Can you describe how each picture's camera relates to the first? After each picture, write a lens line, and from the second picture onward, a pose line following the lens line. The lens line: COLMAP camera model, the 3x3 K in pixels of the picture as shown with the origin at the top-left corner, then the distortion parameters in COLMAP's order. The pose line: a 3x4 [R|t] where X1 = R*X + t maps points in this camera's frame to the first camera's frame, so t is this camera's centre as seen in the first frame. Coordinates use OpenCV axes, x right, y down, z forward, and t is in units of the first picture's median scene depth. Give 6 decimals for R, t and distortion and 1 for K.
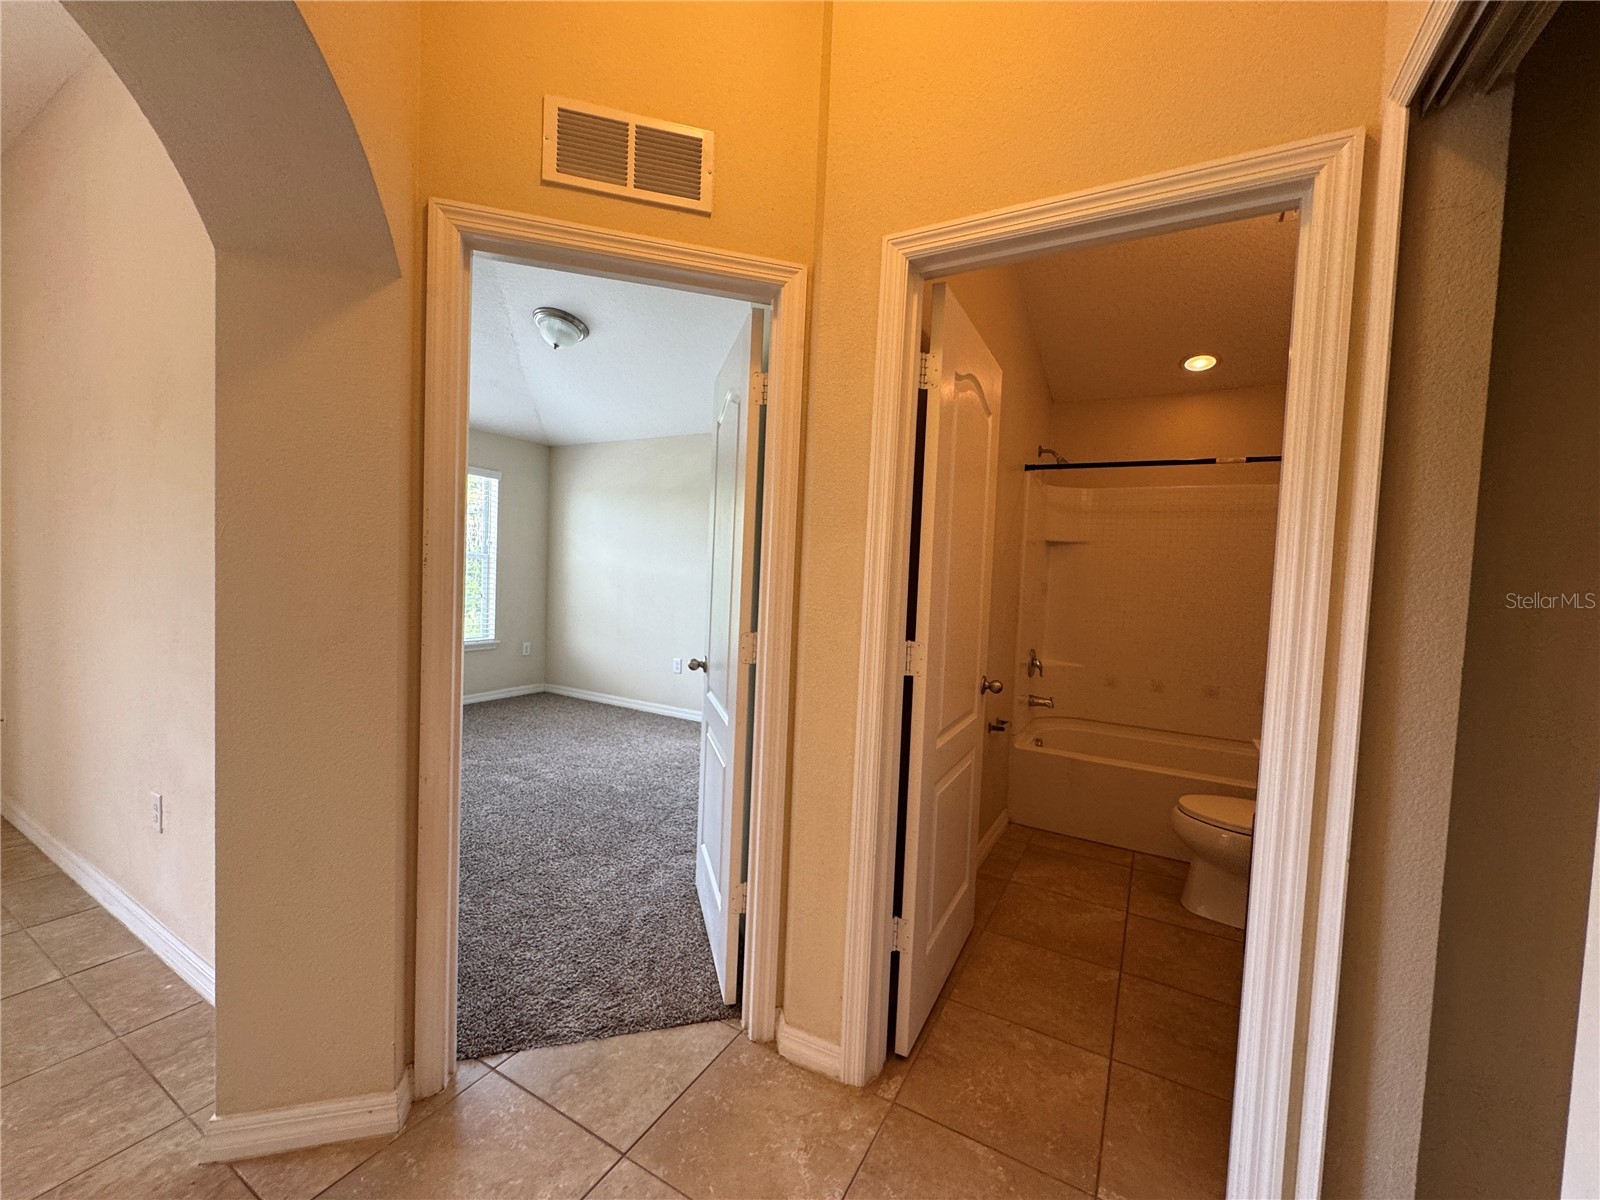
lens RADIAL K [[637.2, 0, 783.5], [0, 637.2, 610.3], [0, 0, 1]] dist [-0.003182, 0.001231]
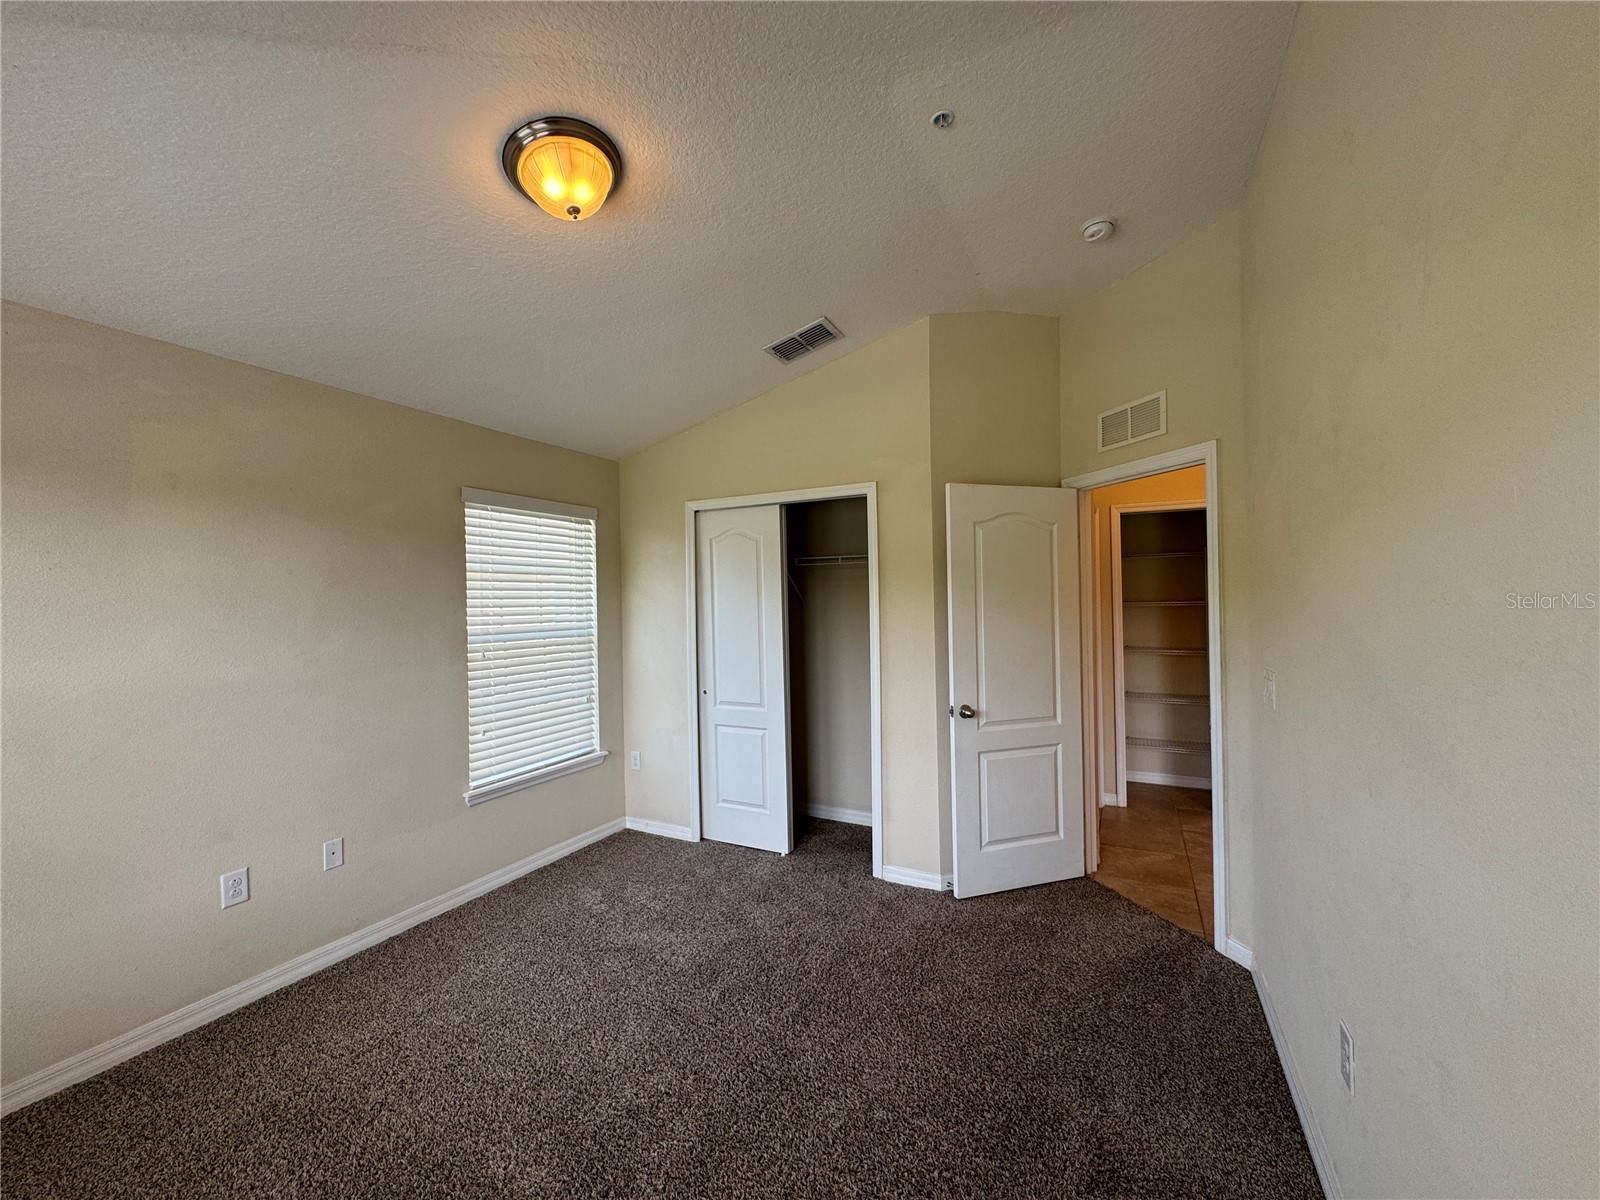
lens RADIAL K [[637.2, 0, 806.0], [0, 637.2, 607.0], [0, 0, 1]] dist [-0.003182, 0.001231]
pose [[-0.072073, -0.059493, 0.995623, -2.093251], [0.064330, 0.995864, 0.064165, -0.364938], [-0.995323, 0.068673, -0.067948, 2.171226]]
